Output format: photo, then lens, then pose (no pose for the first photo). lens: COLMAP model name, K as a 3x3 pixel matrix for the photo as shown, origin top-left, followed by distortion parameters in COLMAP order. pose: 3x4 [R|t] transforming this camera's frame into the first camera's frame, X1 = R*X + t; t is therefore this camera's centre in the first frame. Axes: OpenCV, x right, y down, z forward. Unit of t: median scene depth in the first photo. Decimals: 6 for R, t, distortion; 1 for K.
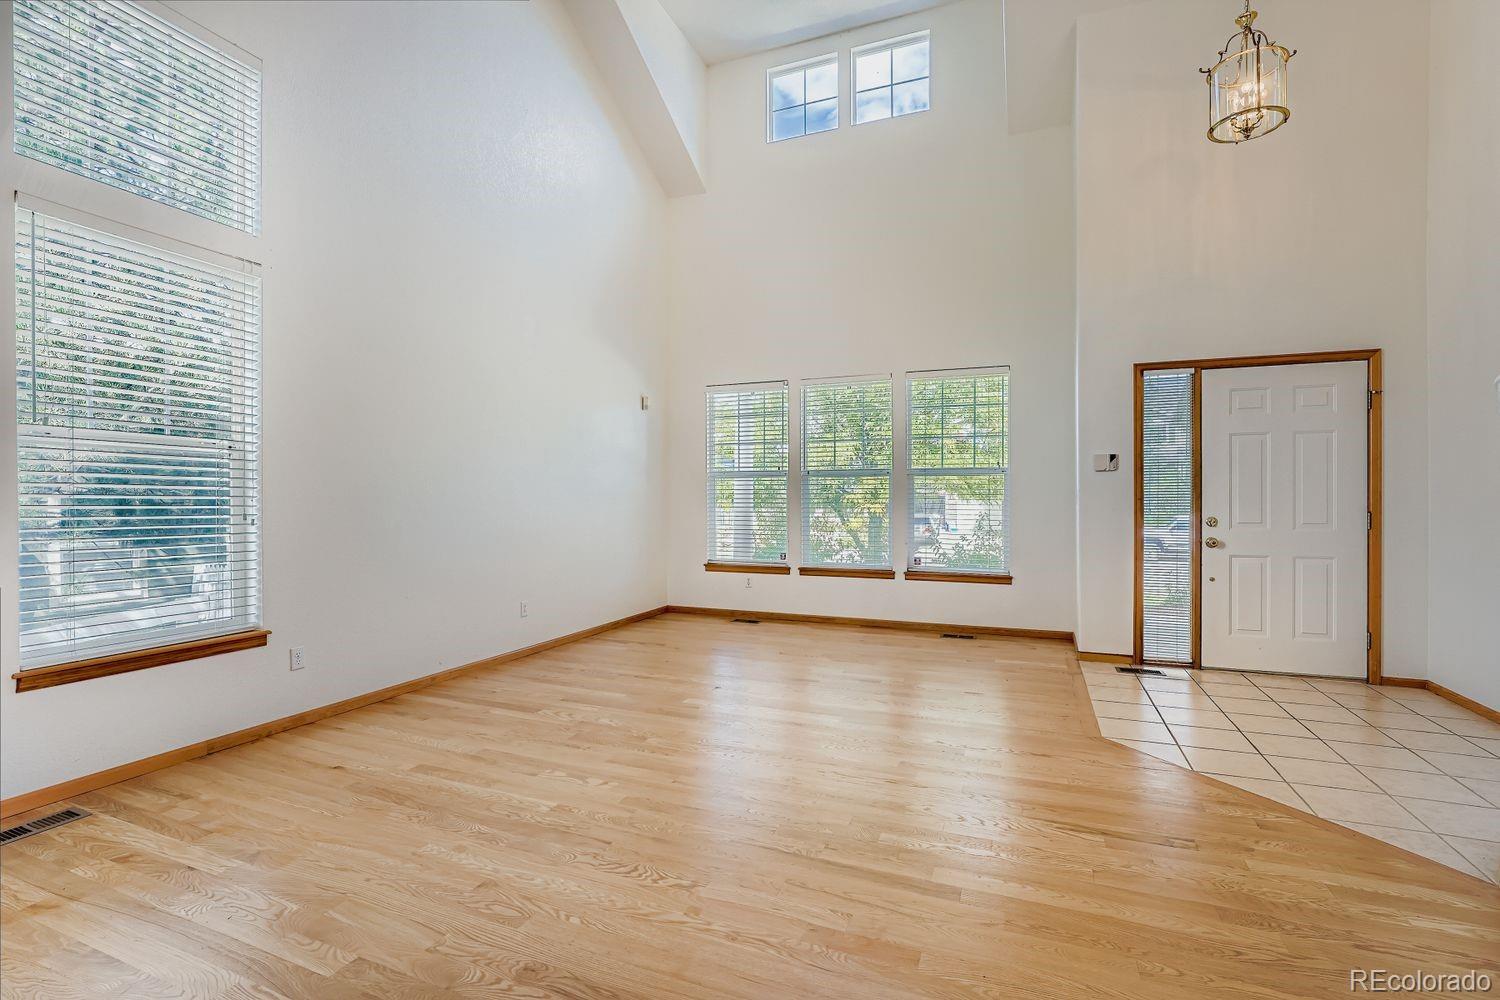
lens RADIAL K [[680.2, 0, 764.3], [0, 680.2, 501.4], [0, 0, 1]] dist [-0.012385, 0.001734]
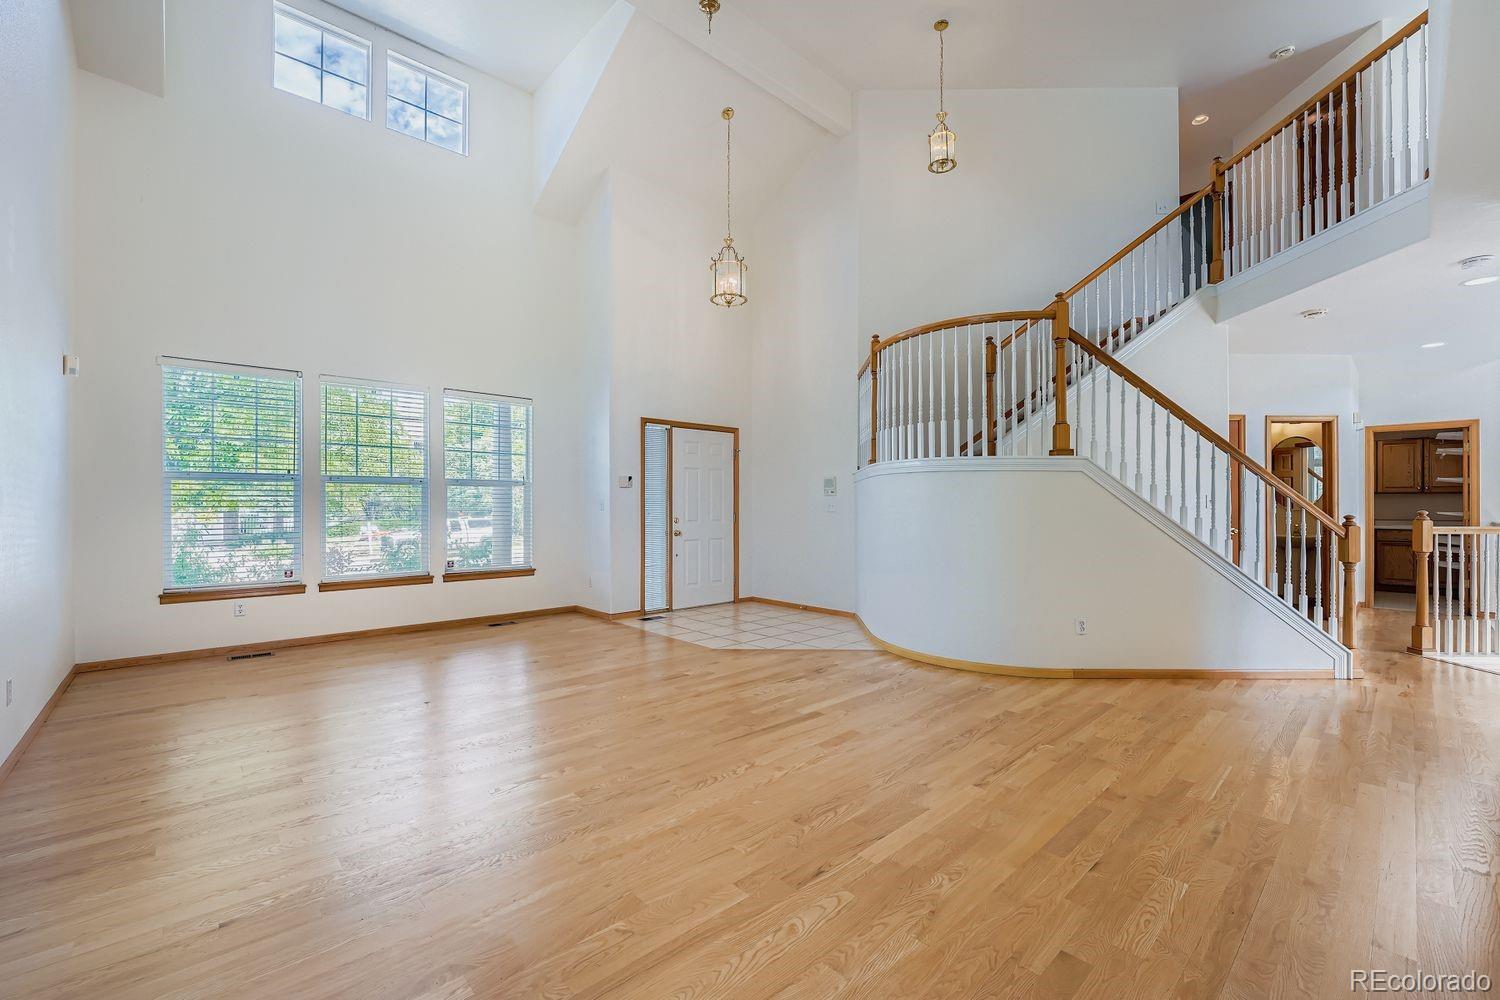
lens RADIAL K [[614.0, 0, 759.2], [0, 614.0, 507.9], [0, 0, 1]] dist [-0.007264, 0.001008]
pose [[0.422834, -0.003643, 0.906200, -0.610162], [0.004945, 0.999986, 0.001712, -0.001353], [-0.906193, 0.003758, 0.422847, 0.188511]]
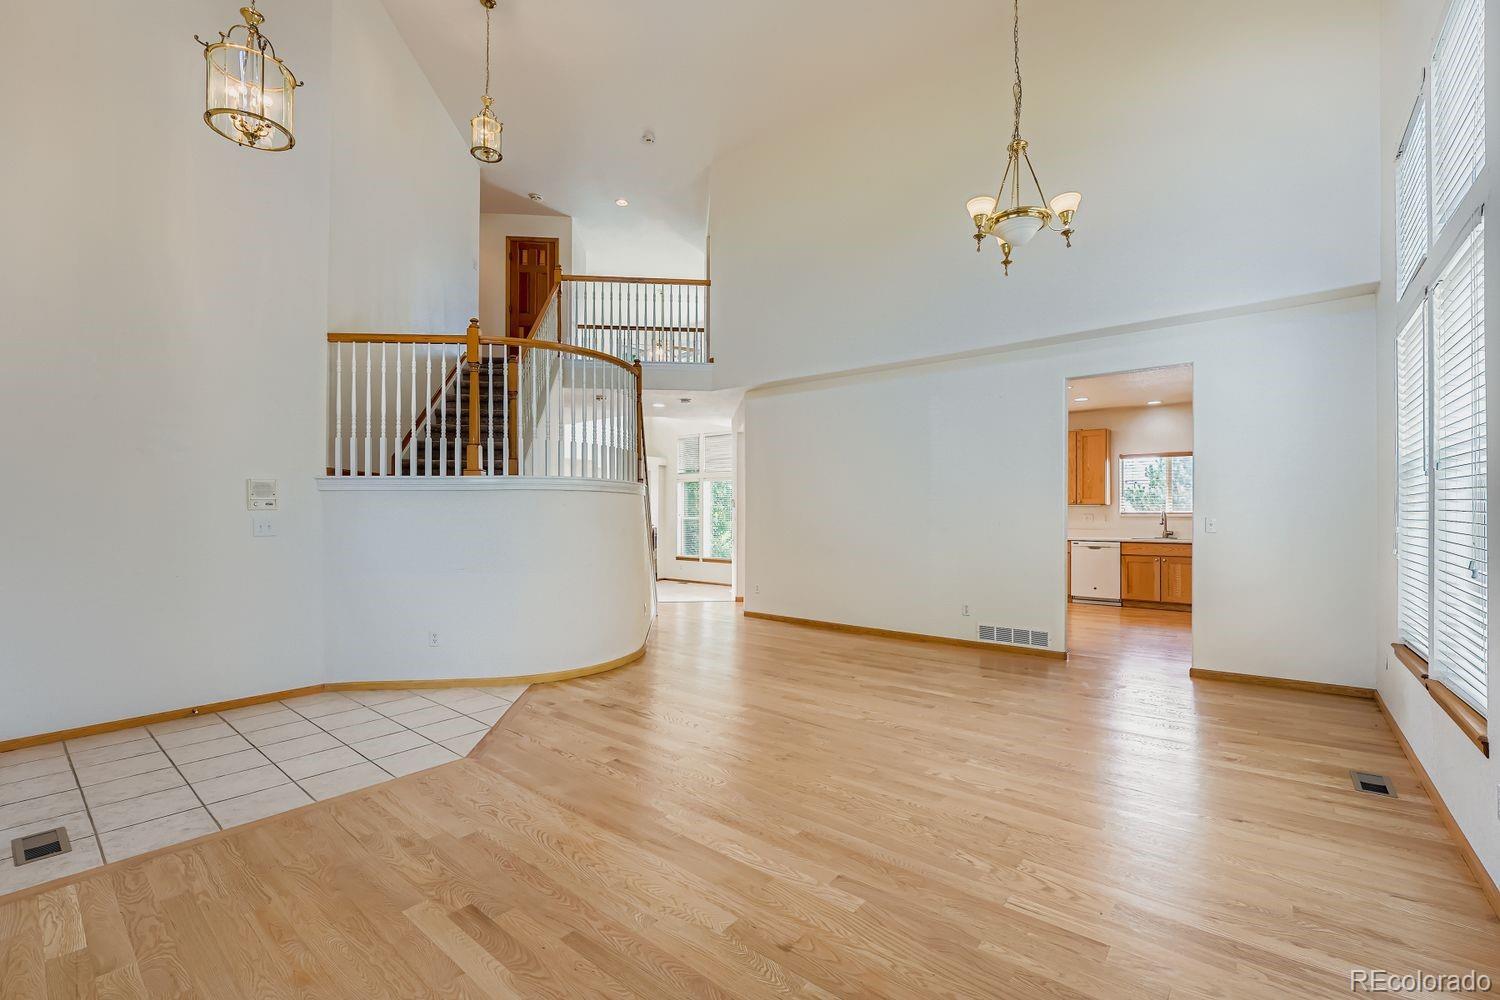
lens RADIAL K [[614.0, 0, 759.3], [0, 614.0, 513.4], [0, 0, 1]] dist [-0.007264, 0.001008]
pose [[-0.951382, 0.000761, 0.308012, -0.168402], [0.002891, 0.999975, 0.006459, -0.026587], [-0.307999, 0.007036, -0.951361, 1.302995]]
